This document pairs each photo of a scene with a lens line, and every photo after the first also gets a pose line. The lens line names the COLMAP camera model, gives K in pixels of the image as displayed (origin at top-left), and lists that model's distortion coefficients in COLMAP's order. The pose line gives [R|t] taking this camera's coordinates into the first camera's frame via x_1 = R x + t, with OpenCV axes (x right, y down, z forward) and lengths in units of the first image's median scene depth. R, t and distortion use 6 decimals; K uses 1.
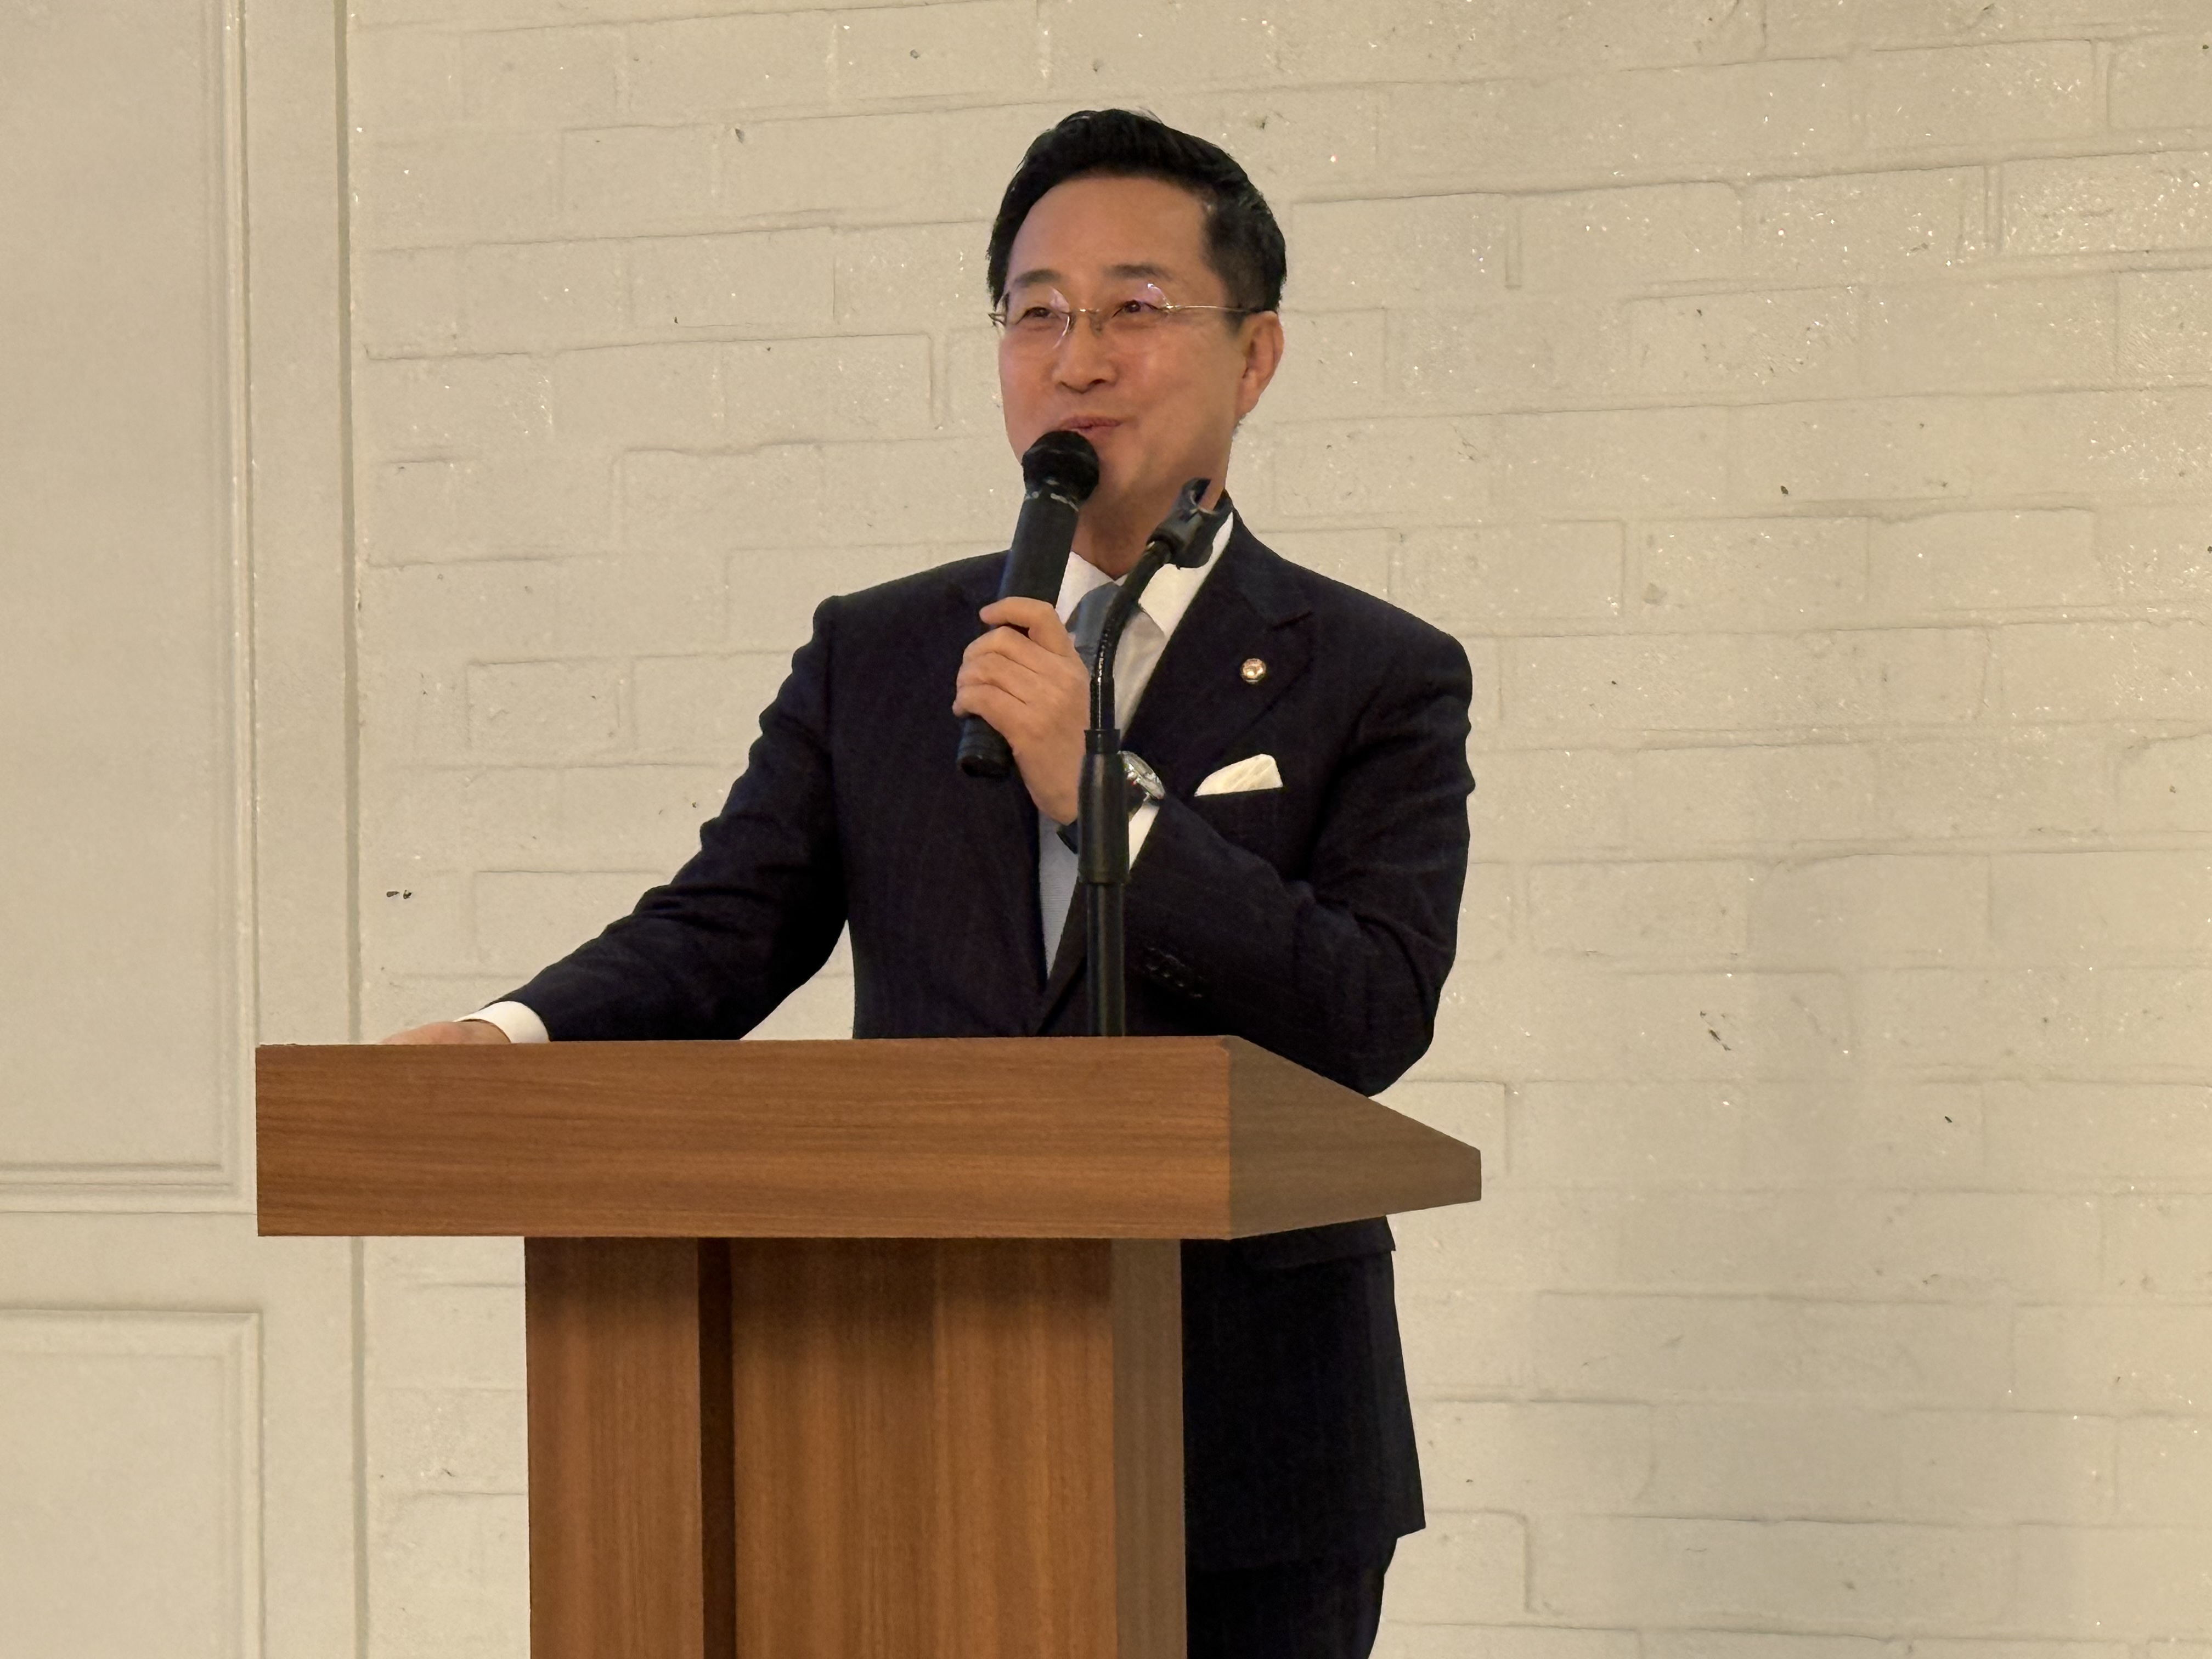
lens RADIAL K [[6573.2, 0, 1102.5], [0, 6573.2, 906.4], [0, 0, 1]] dist [0.135609, 0.000000]
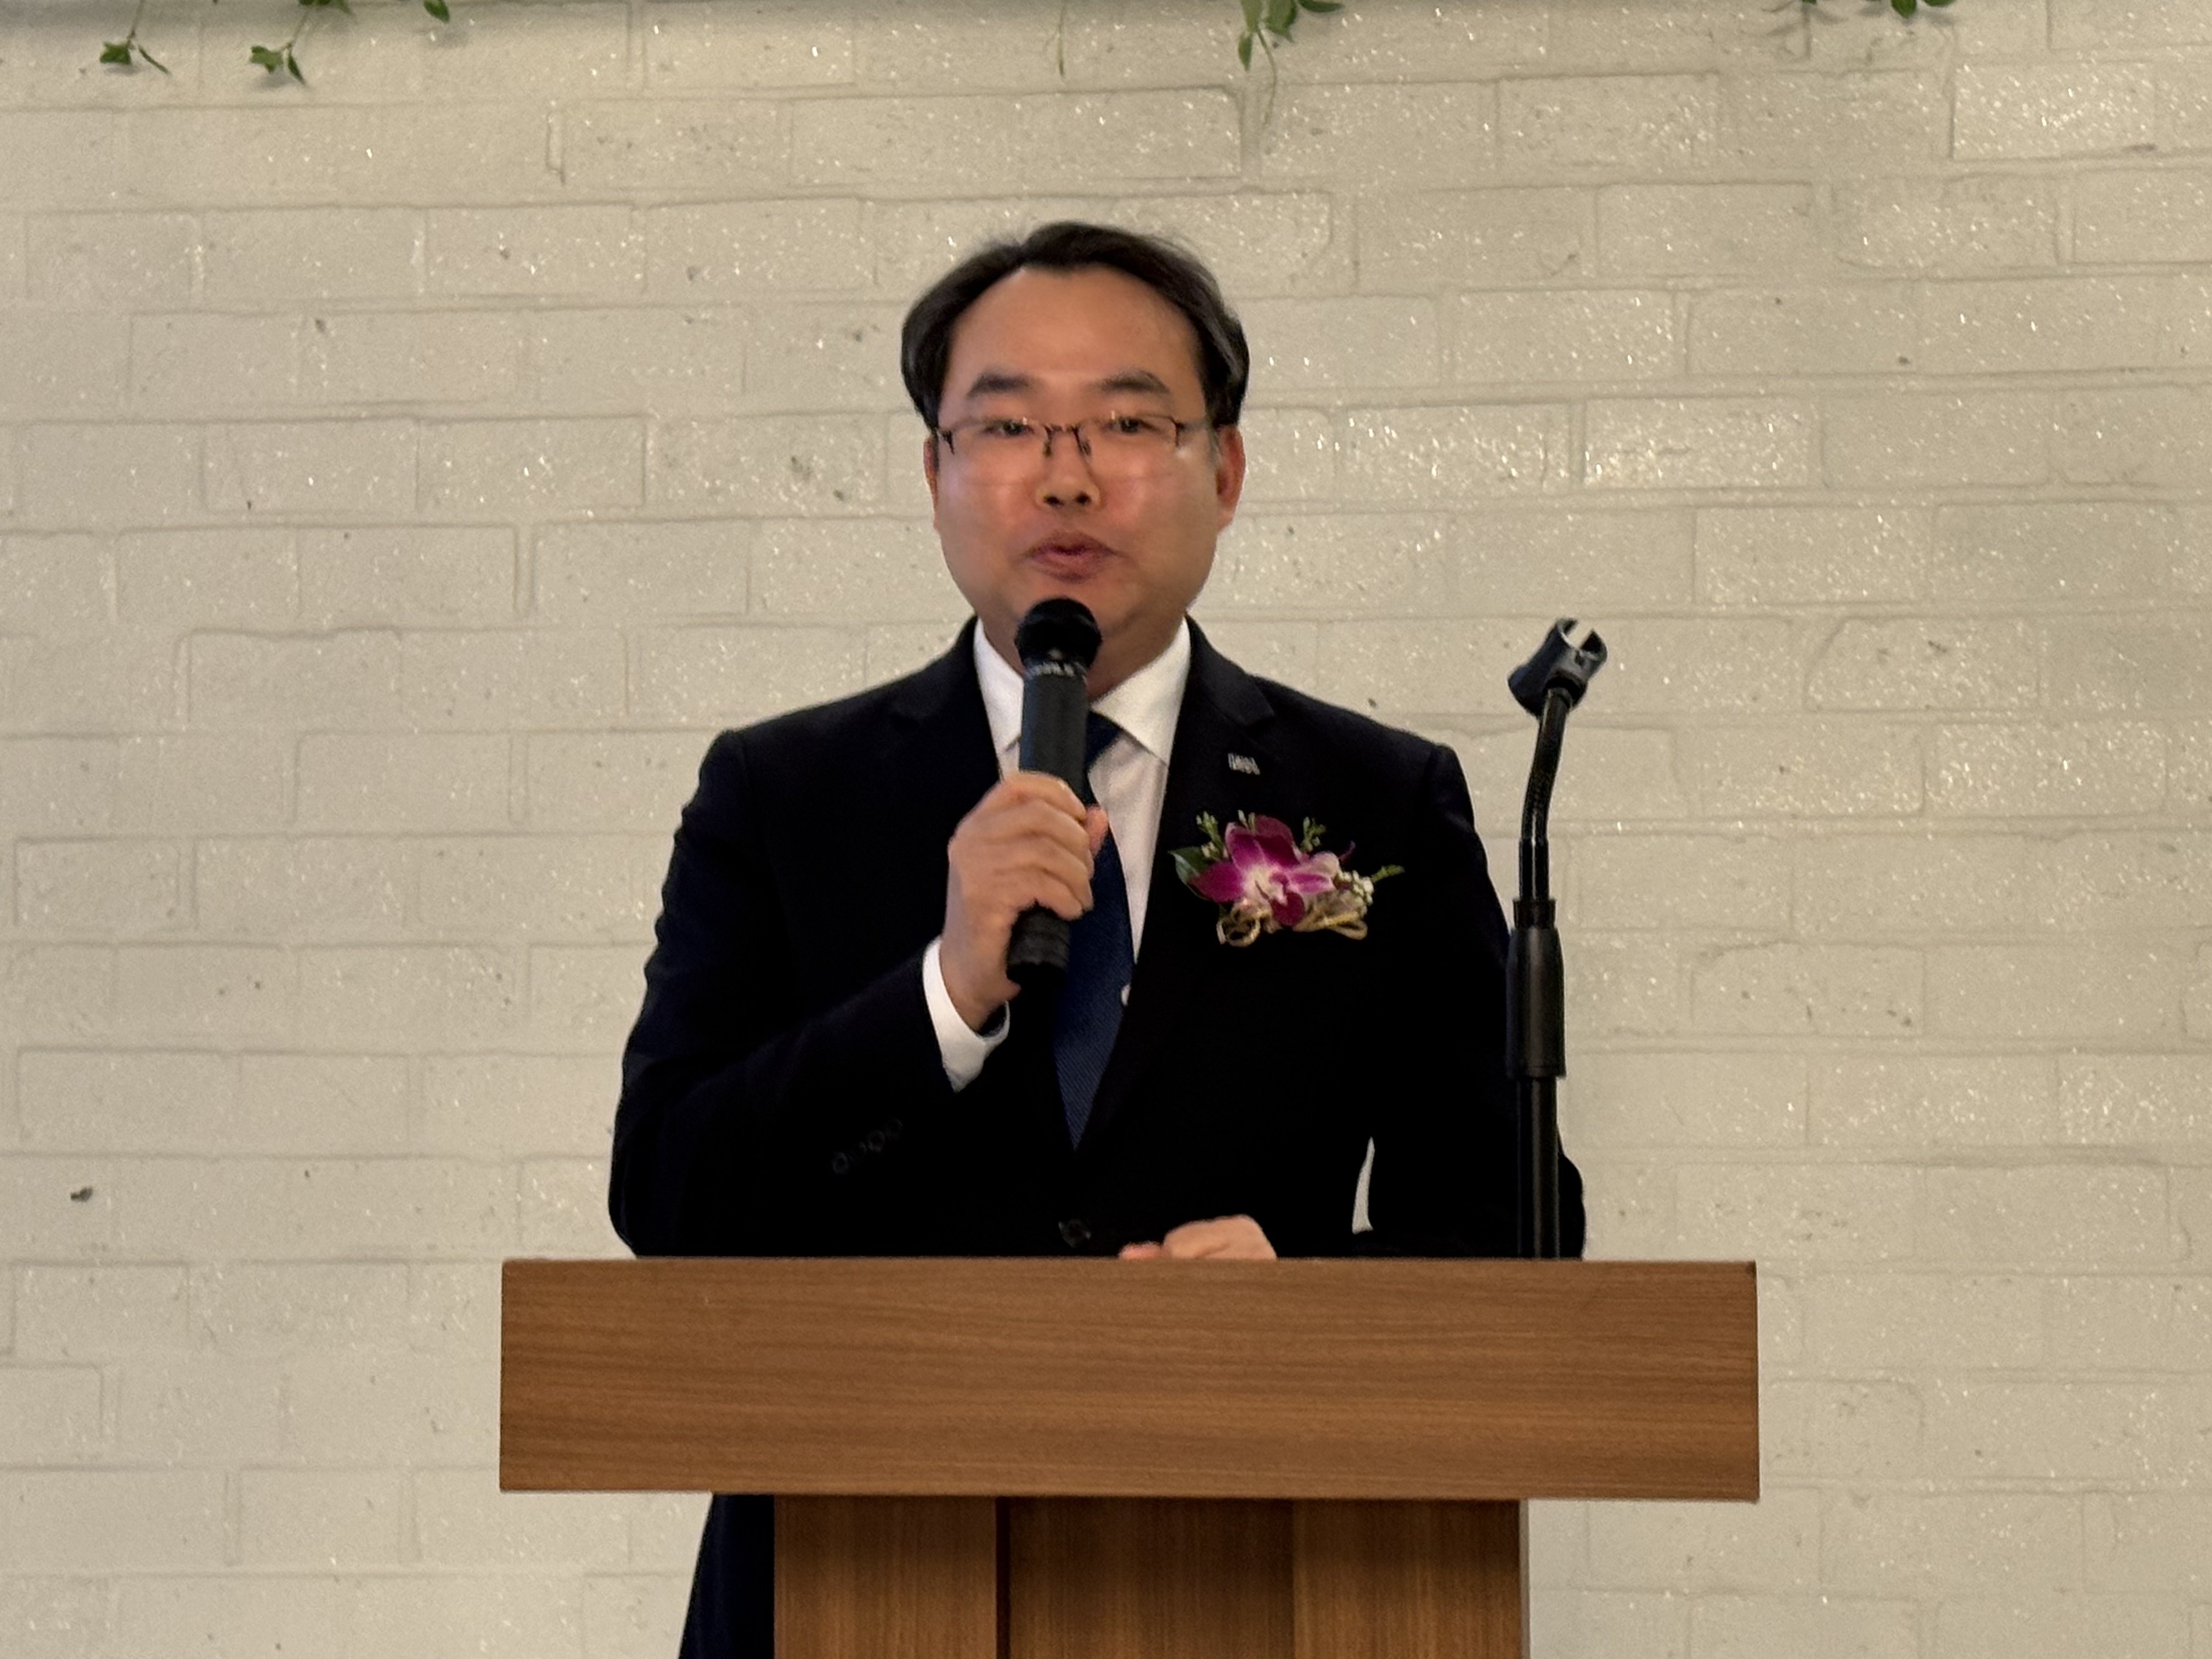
lens RADIAL K [[5111.2, 0, 1098.4], [0, 5111.2, 806.0], [0, 0, 1]] dist [0.134407, 0.000000]
pose [[0.971185, 0.026199, 0.236884, -0.131150], [-0.013205, 0.998328, -0.056273, -0.000333], [-0.237962, 0.051524, 0.969907, 0.220891]]
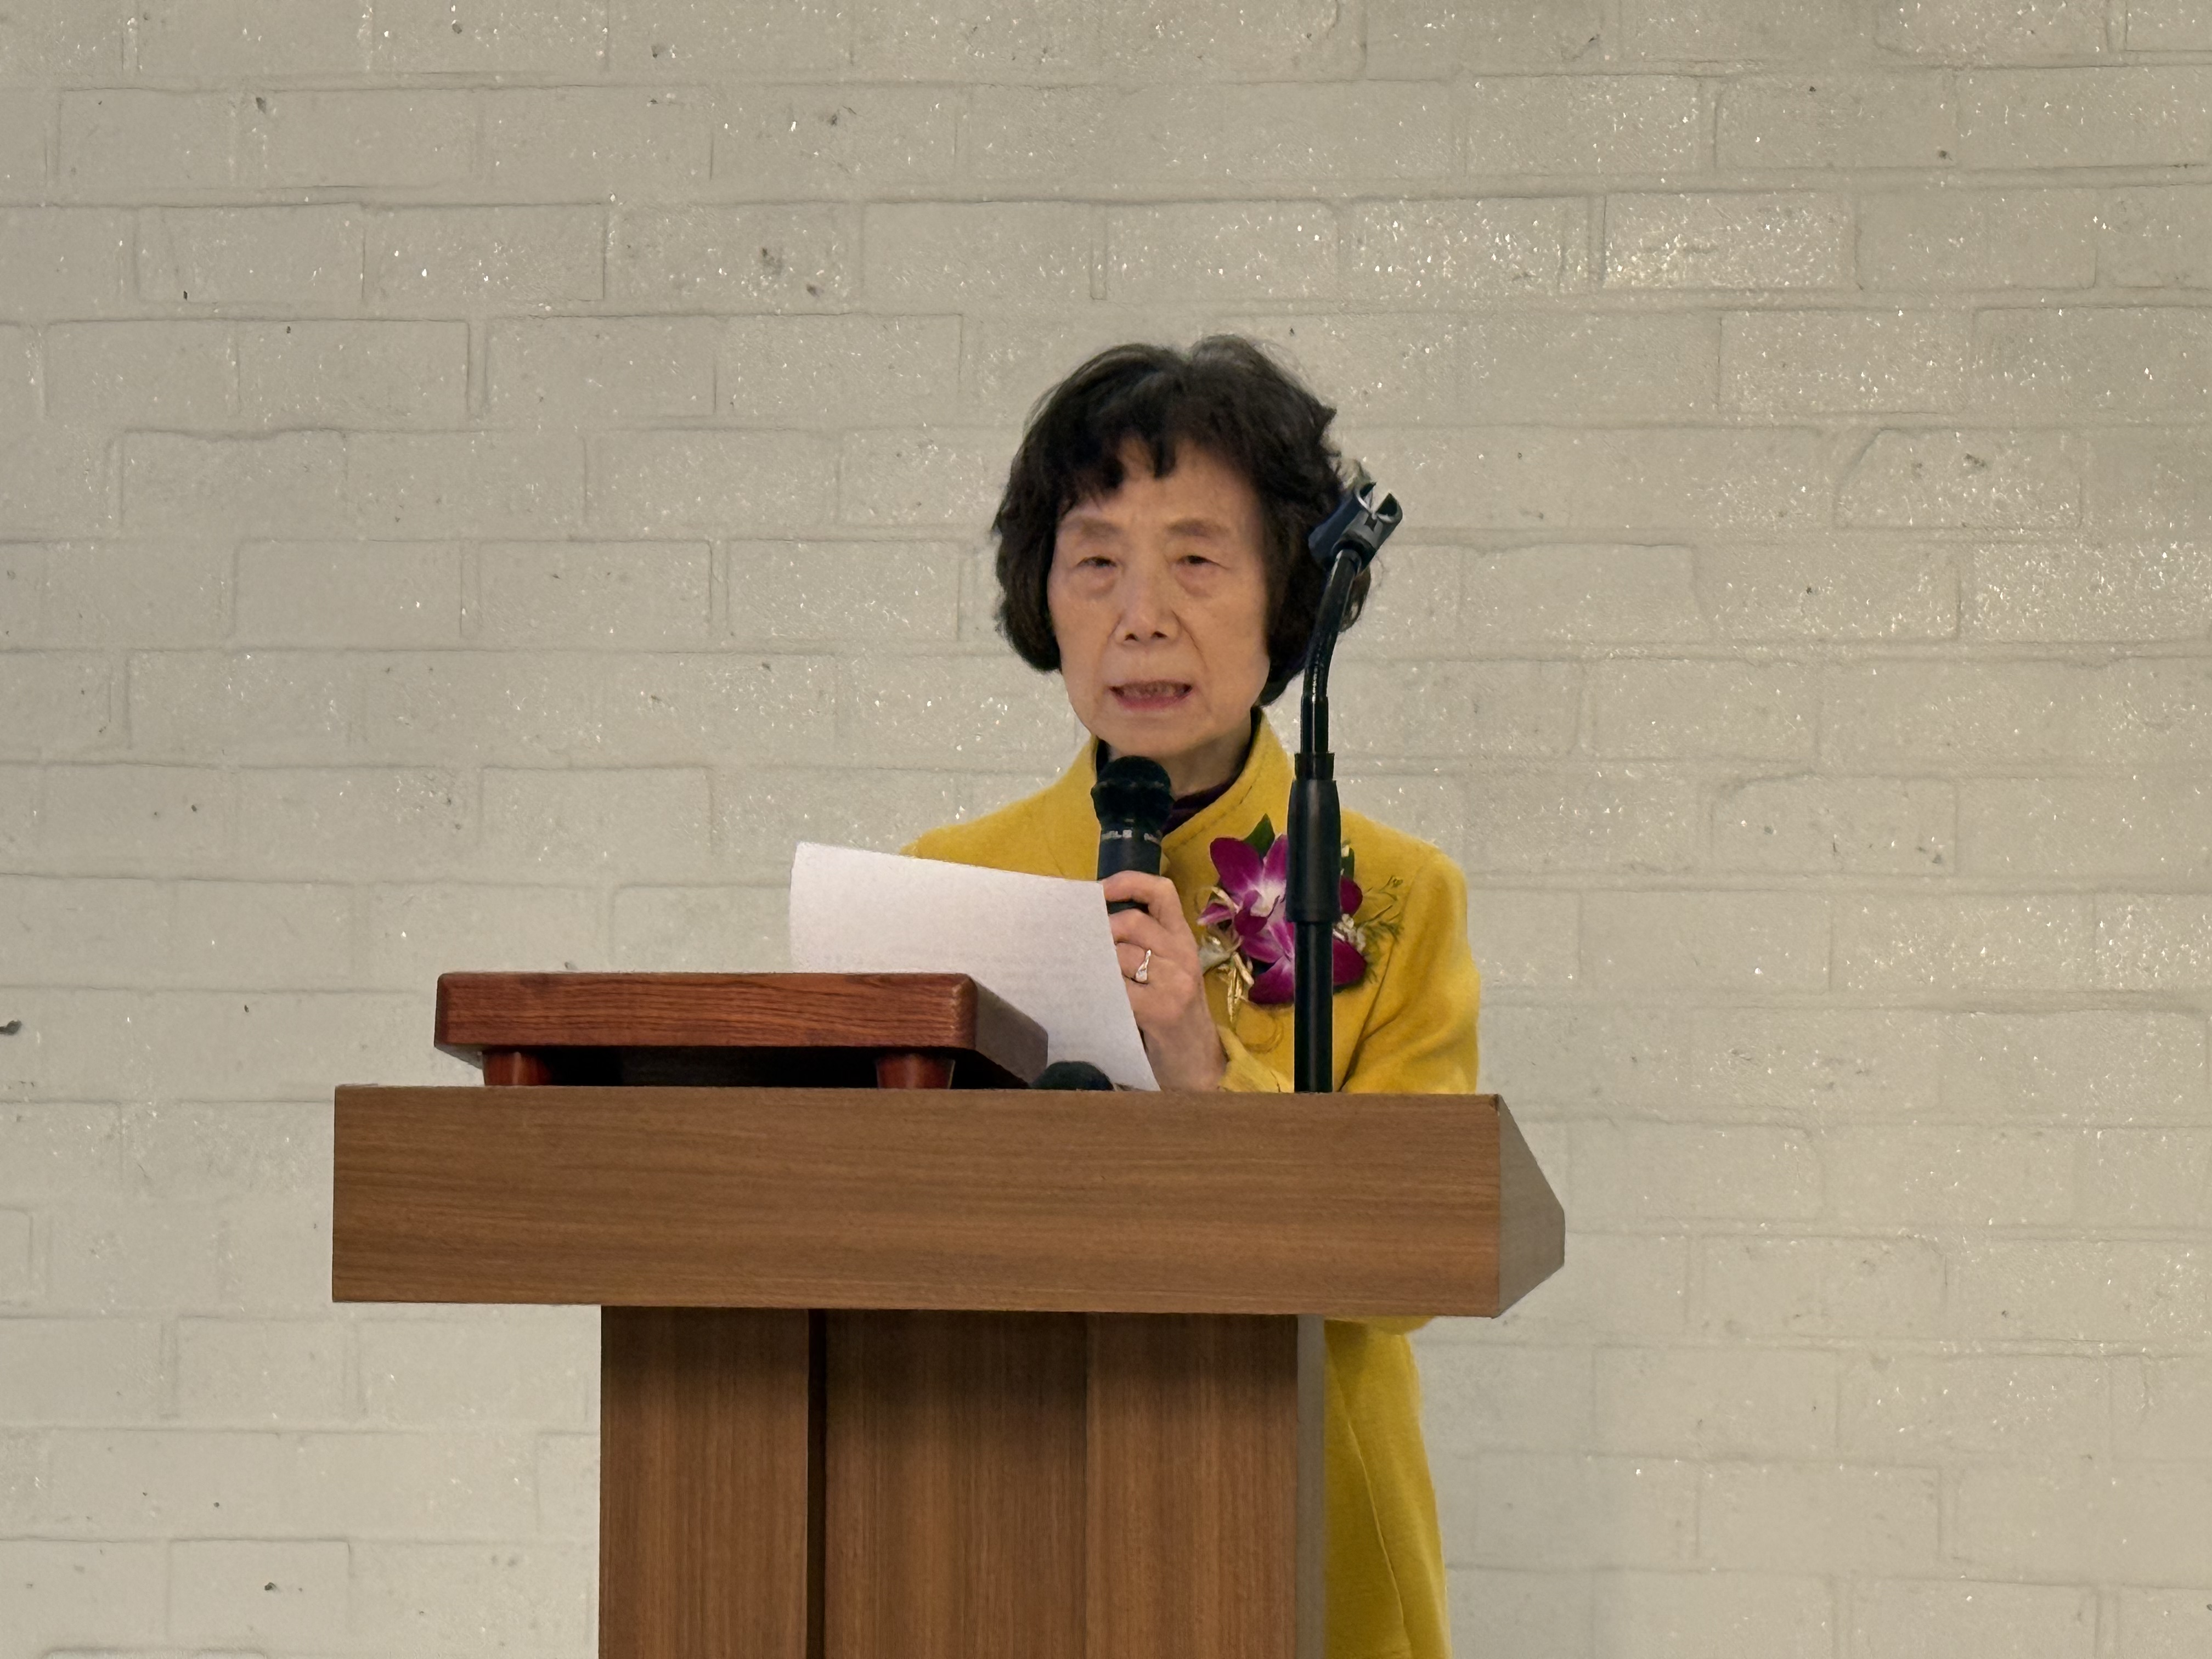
lens RADIAL K [[6214.8, 0, 1215.8], [0, 6214.8, 806.7], [0, 0, 1]] dist [0.114511, 0.000000]
pose [[0.974910, 0.023801, 0.221326, -0.124322], [-0.020135, 0.999620, -0.018805, -0.001811], [-0.221689, 0.013876, 0.975019, 0.099818]]
